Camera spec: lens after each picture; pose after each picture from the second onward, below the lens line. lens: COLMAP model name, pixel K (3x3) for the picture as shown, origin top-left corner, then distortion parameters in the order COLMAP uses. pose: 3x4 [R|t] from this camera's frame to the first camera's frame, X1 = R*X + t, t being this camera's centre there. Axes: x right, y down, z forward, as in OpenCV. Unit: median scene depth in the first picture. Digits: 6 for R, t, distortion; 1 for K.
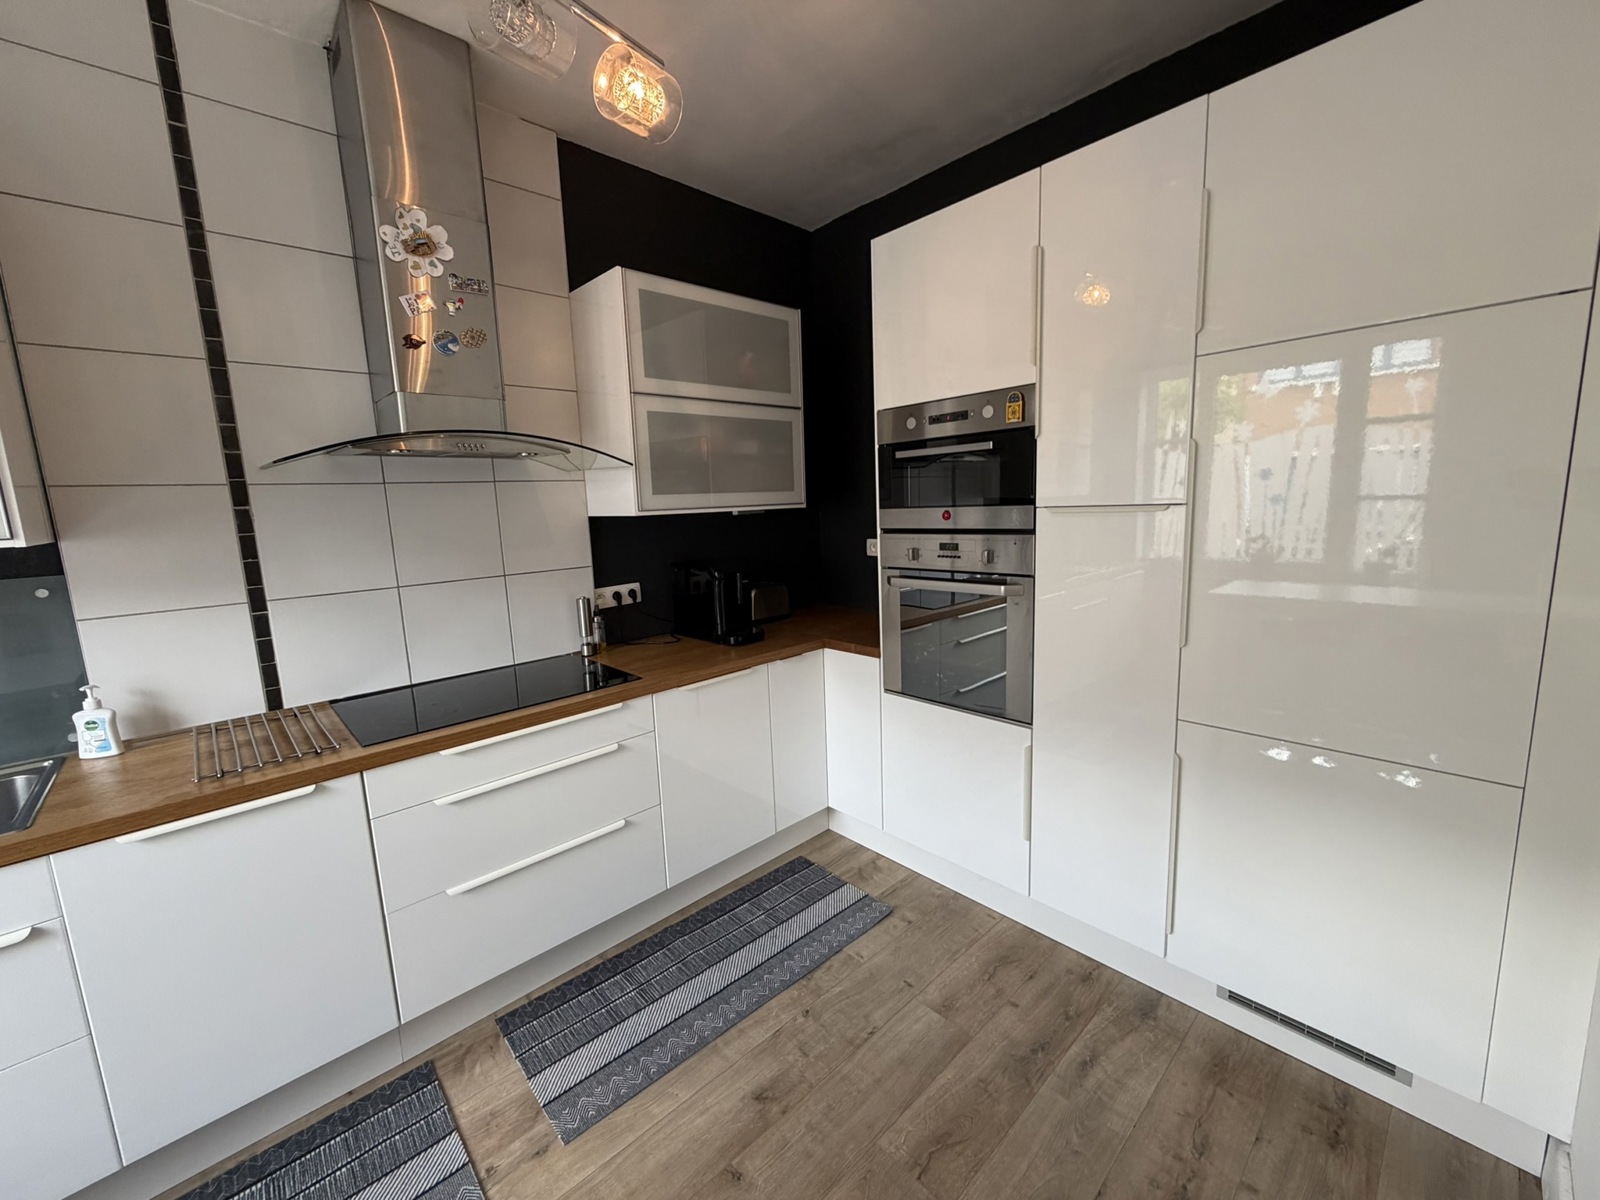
lens RADIAL K [[638.6, 0, 795.7], [0, 638.6, 597.8], [0, 0, 1]] dist [-0.000012, -0.000125]
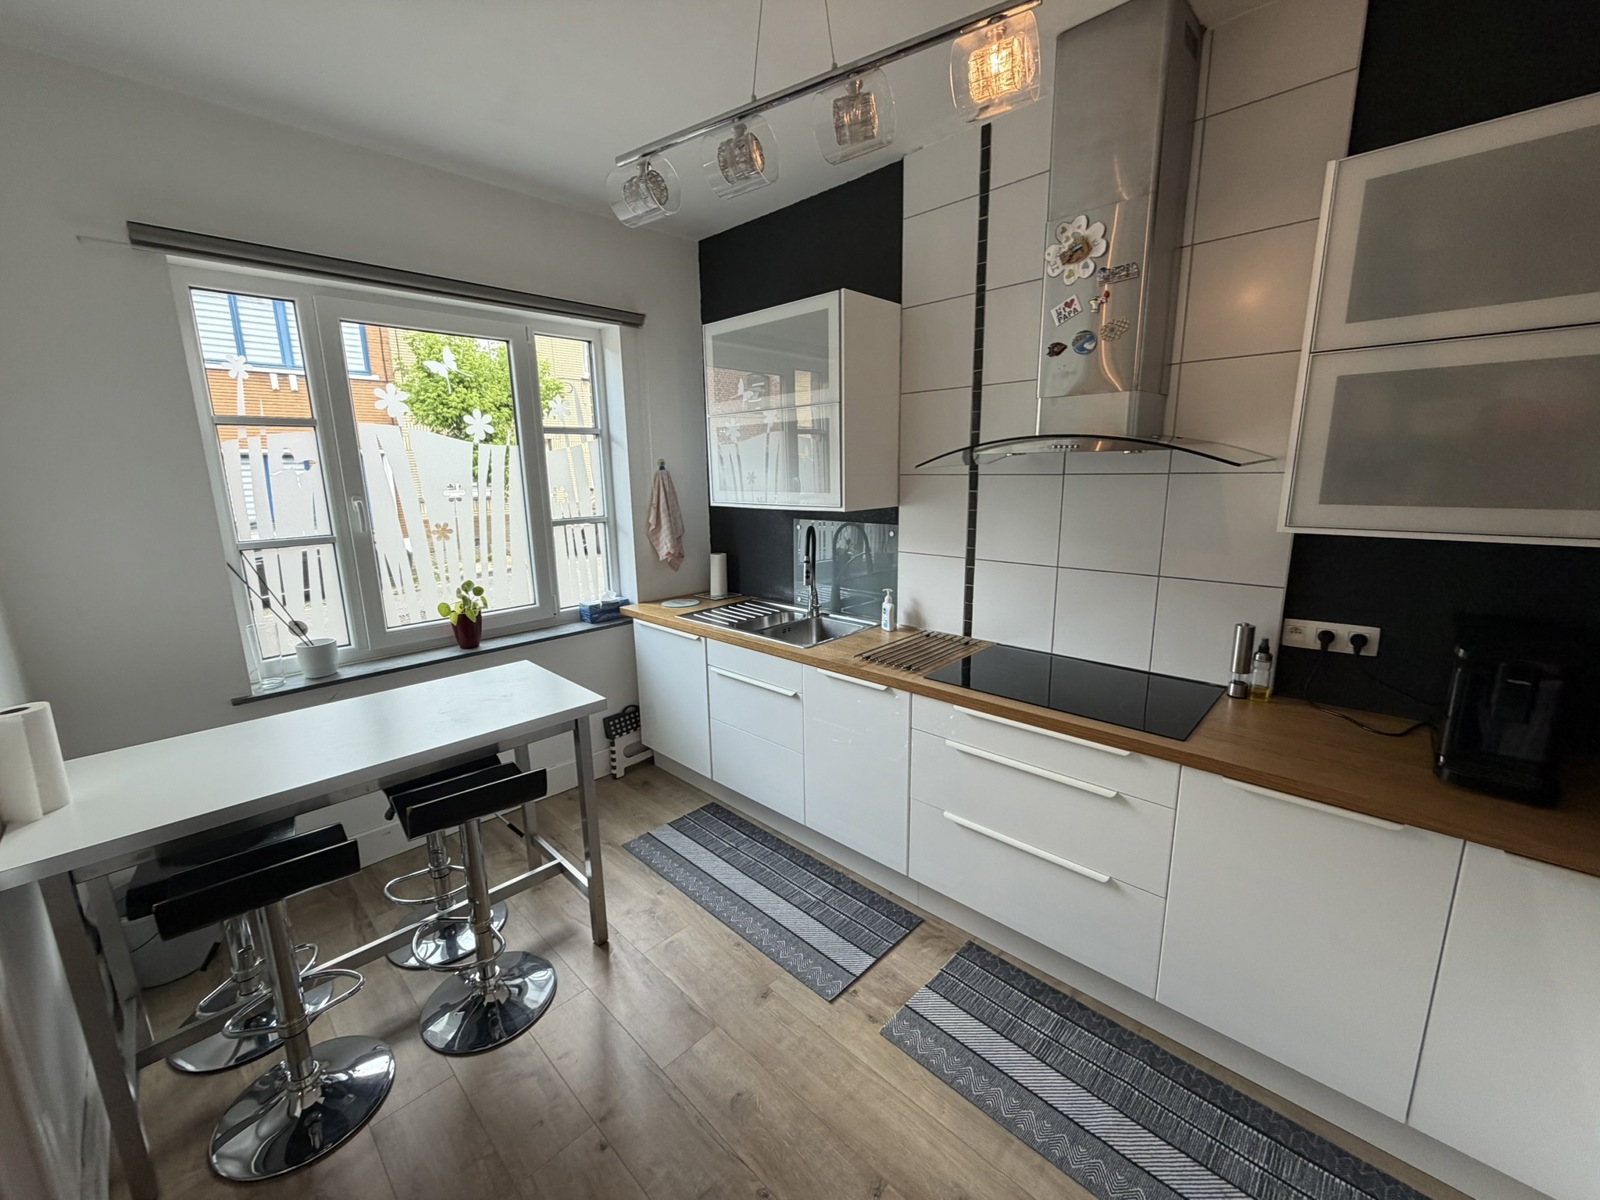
lens RADIAL K [[638.6, 0, 795.7], [0, 638.6, 597.8], [0, 0, 1]] dist [-0.000012, -0.000125]
pose [[0.055157, 0.237211, -0.969891, 0.487553], [-0.138365, 0.963814, 0.227856, -0.168006], [0.988844, 0.121632, 0.085983, 0.485319]]
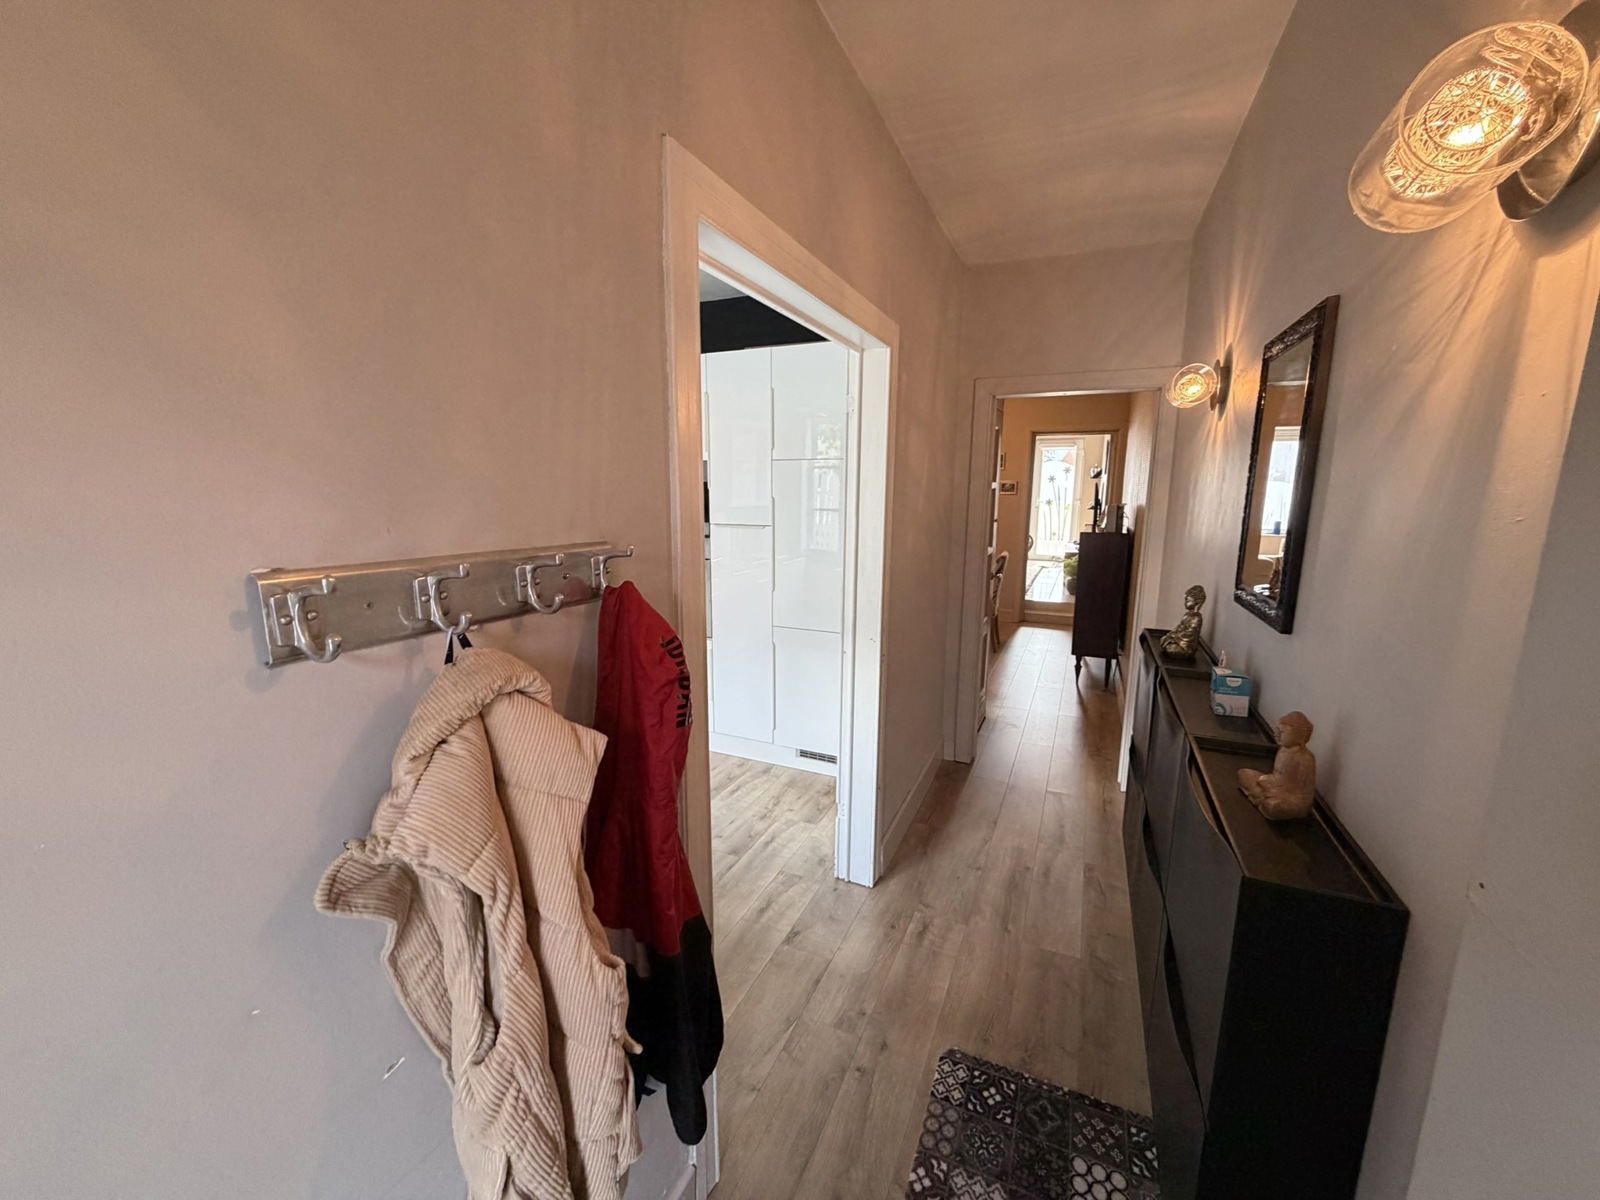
lens RADIAL K [[638.4, 0, 797.3], [0, 638.4, 597.4], [0, 0, 1]] dist [0.001397, -0.000309]
pose [[0.920318, -0.024213, 0.390420, -0.136332], [0.018133, 0.999650, 0.019253, 0.047979], [-0.390750, -0.010640, 0.920435, -0.860952]]
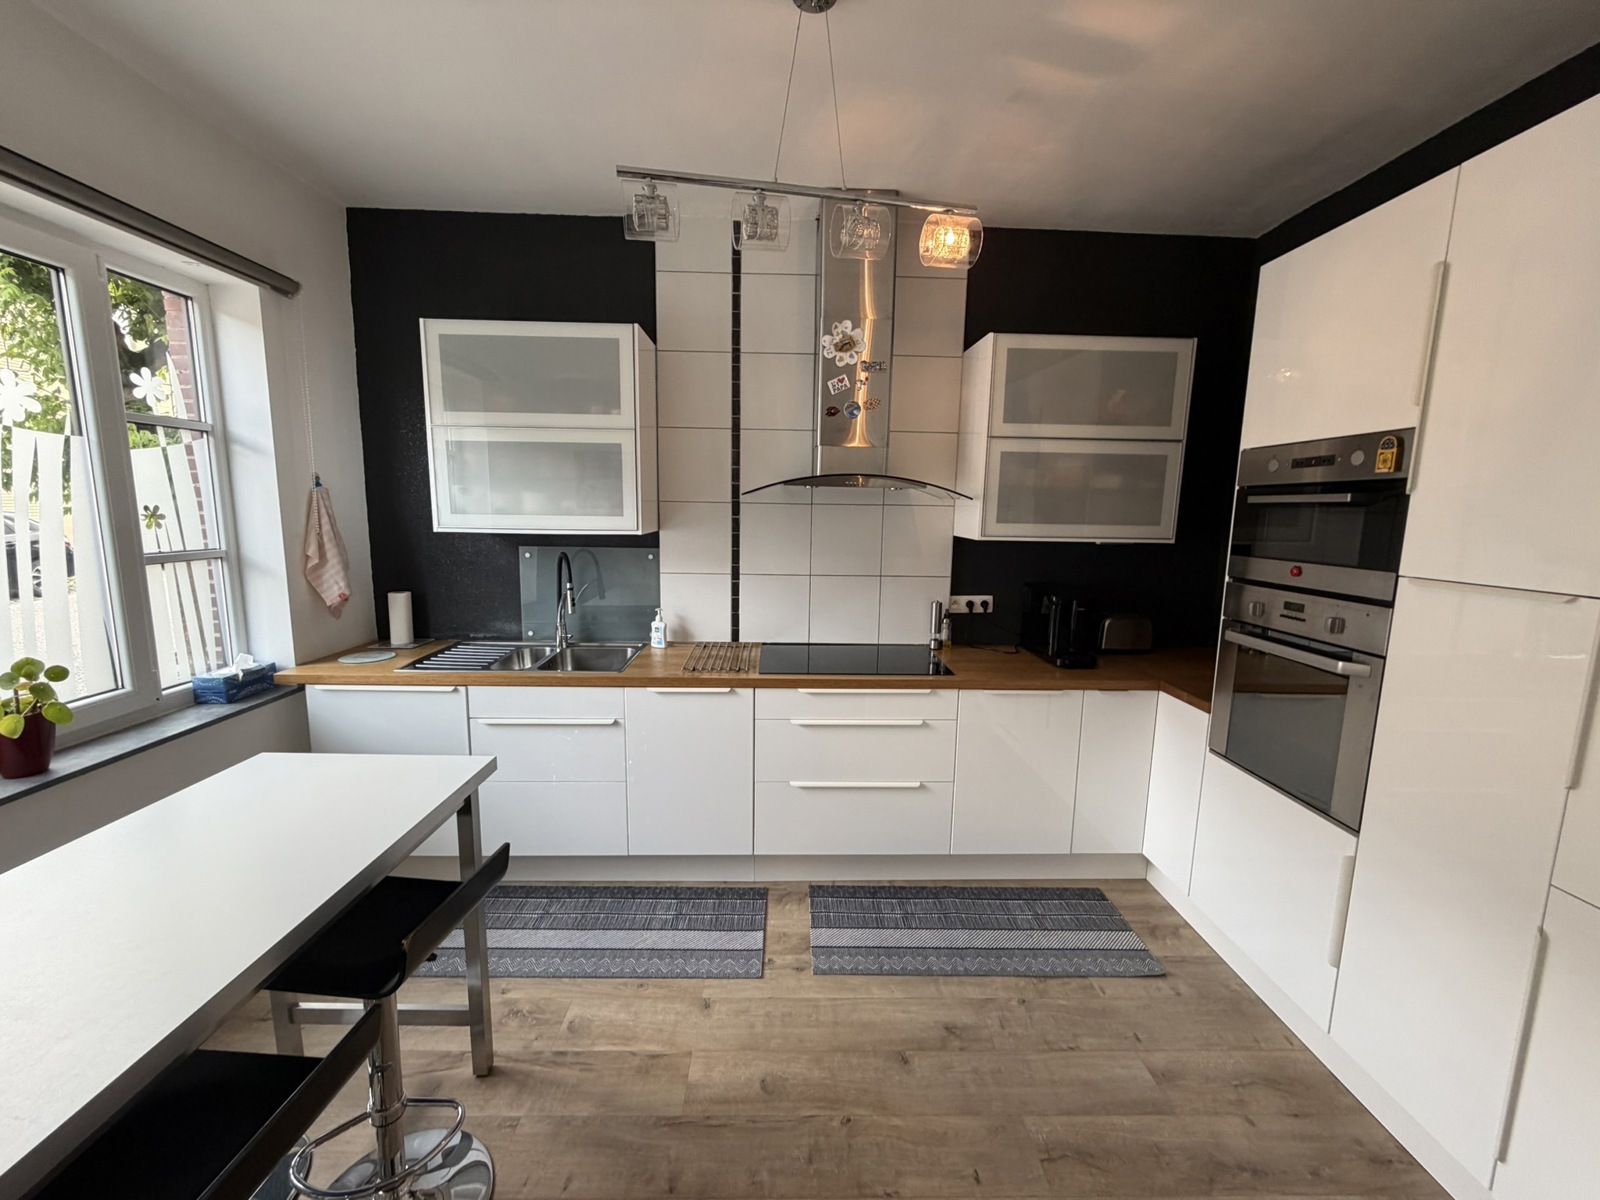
lens RADIAL K [[638.4, 0, 797.3], [0, 638.4, 597.4], [0, 0, 1]] dist [0.001397, -0.000309]
pose [[0.747127, 0.145935, -0.648463, 0.326535], [-0.146169, 0.987791, 0.053890, -0.043886], [0.648410, 0.054522, 0.759337, -0.128610]]
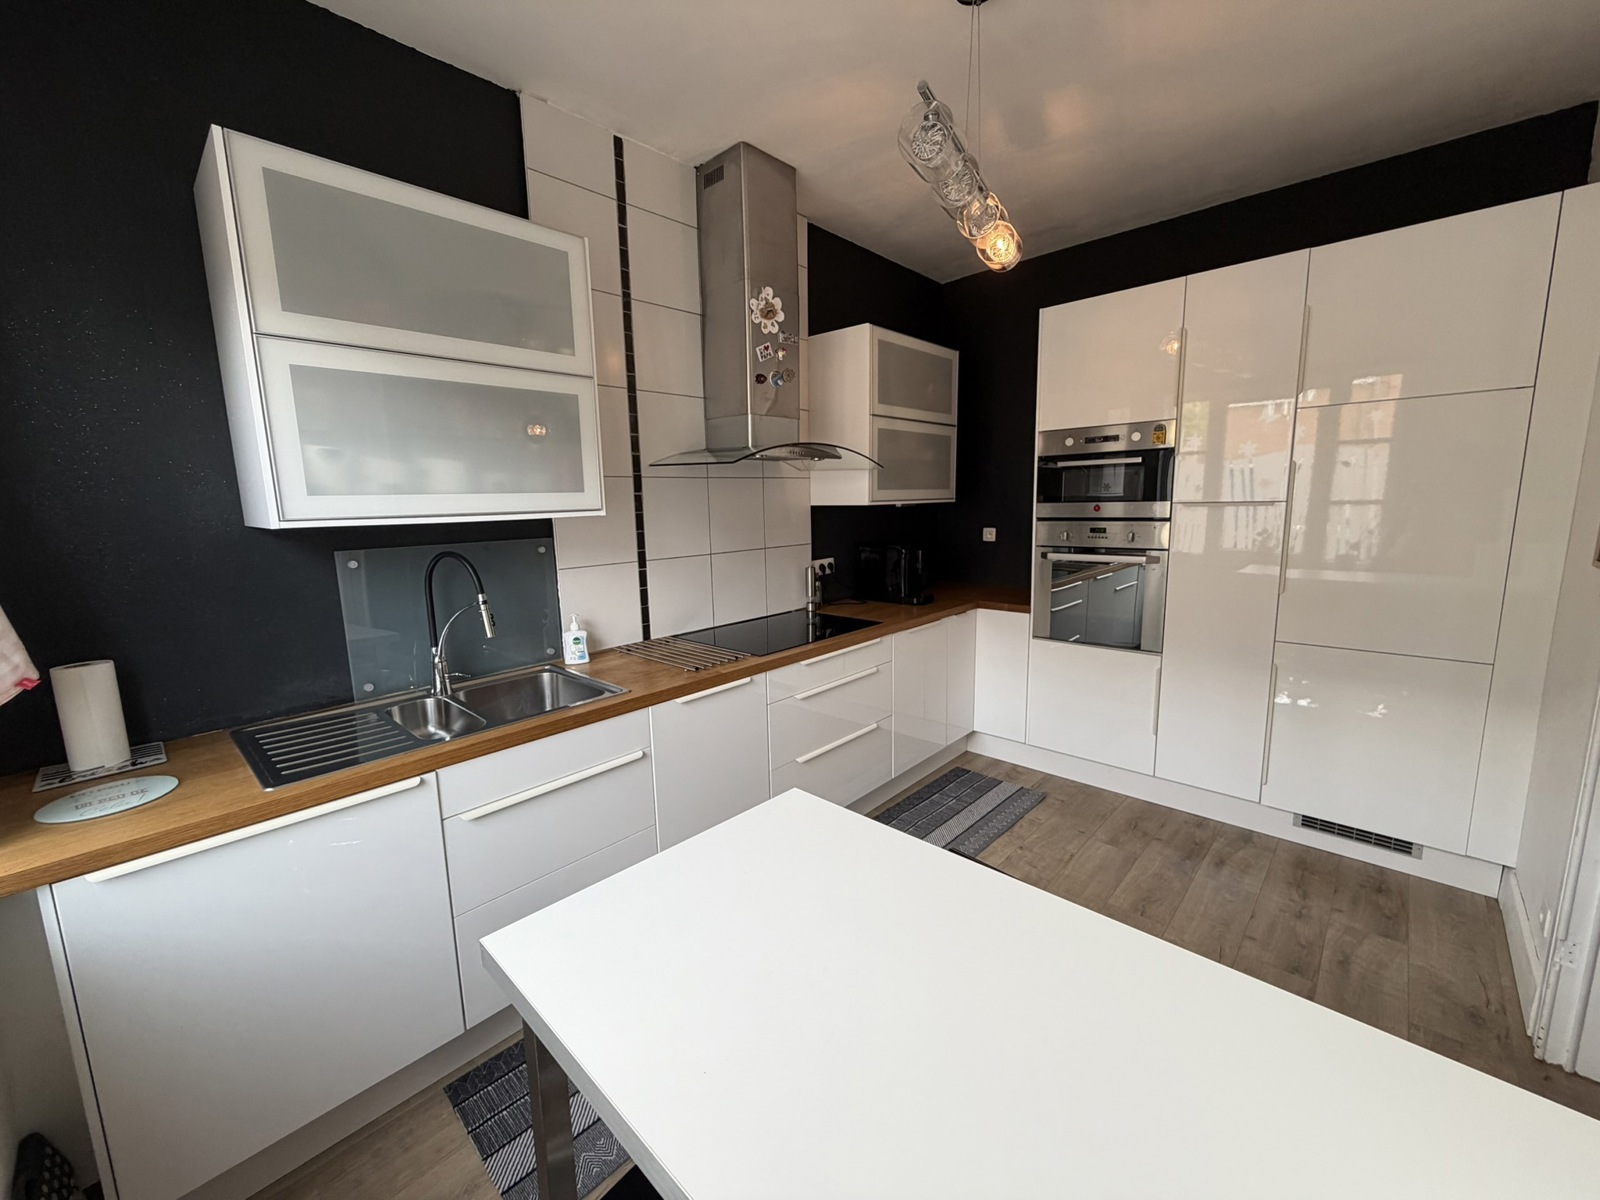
lens RADIAL K [[638.4, 0, 797.3], [0, 638.4, 597.4], [0, 0, 1]] dist [0.001397, -0.000309]
pose [[0.997449, 0.005816, 0.071144, -0.572495], [-0.005845, 0.999983, 0.000200, 0.079014], [-0.071142, -0.000615, 0.997466, -0.395091]]
